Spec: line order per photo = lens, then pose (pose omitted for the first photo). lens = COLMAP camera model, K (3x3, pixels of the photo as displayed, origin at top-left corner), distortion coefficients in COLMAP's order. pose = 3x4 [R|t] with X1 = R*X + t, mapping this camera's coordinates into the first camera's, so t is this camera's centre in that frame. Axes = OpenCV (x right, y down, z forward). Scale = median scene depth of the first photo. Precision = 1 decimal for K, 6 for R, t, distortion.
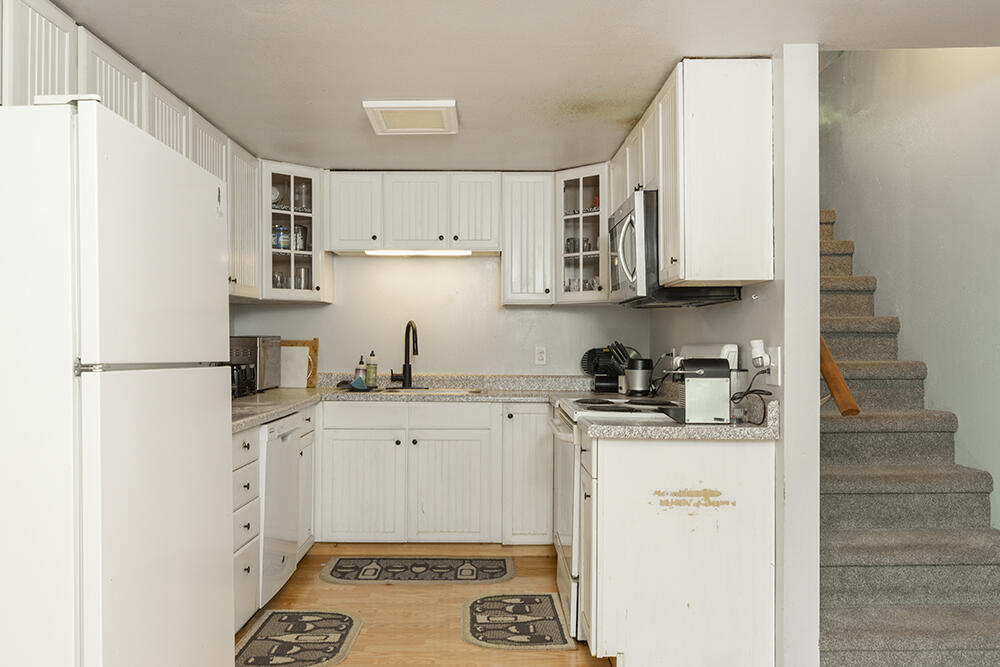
lens RADIAL K [[875.1, 0, 499.4], [0, 875.1, 335.4], [0, 0, 1]] dist [-0.005550, -0.007312]
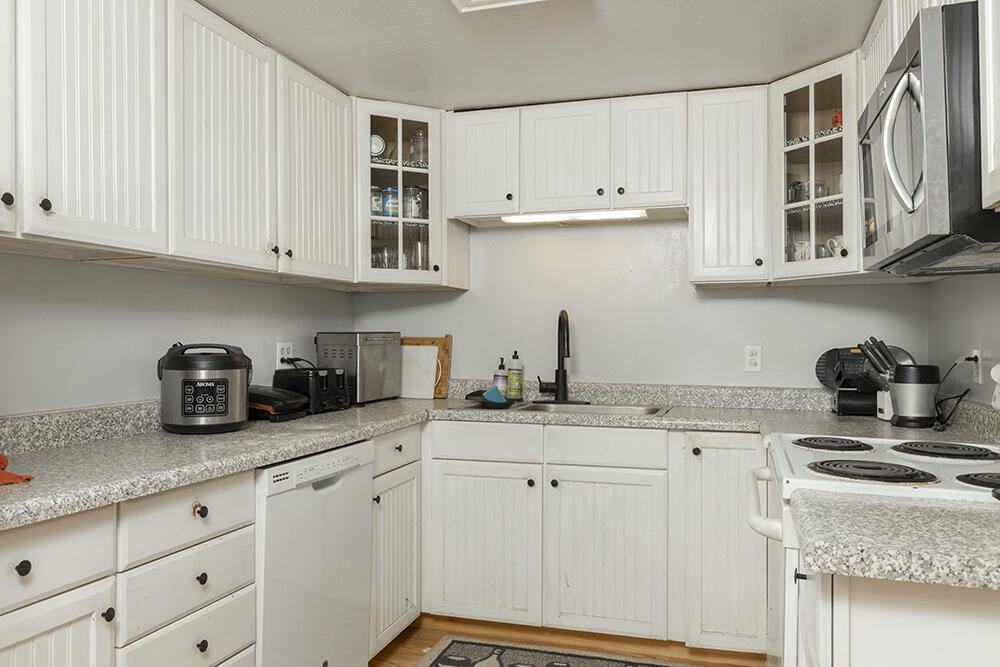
lens RADIAL K [[777.1, 0, 499.8], [0, 777.1, 332.7], [0, 0, 1]] dist [-0.013128, 0.001786]
pose [[0.952886, -0.004771, -0.303292, 0.047213], [0.003523, 0.999983, -0.004663, 0.005160], [0.303309, 0.003375, 0.952886, 0.387881]]
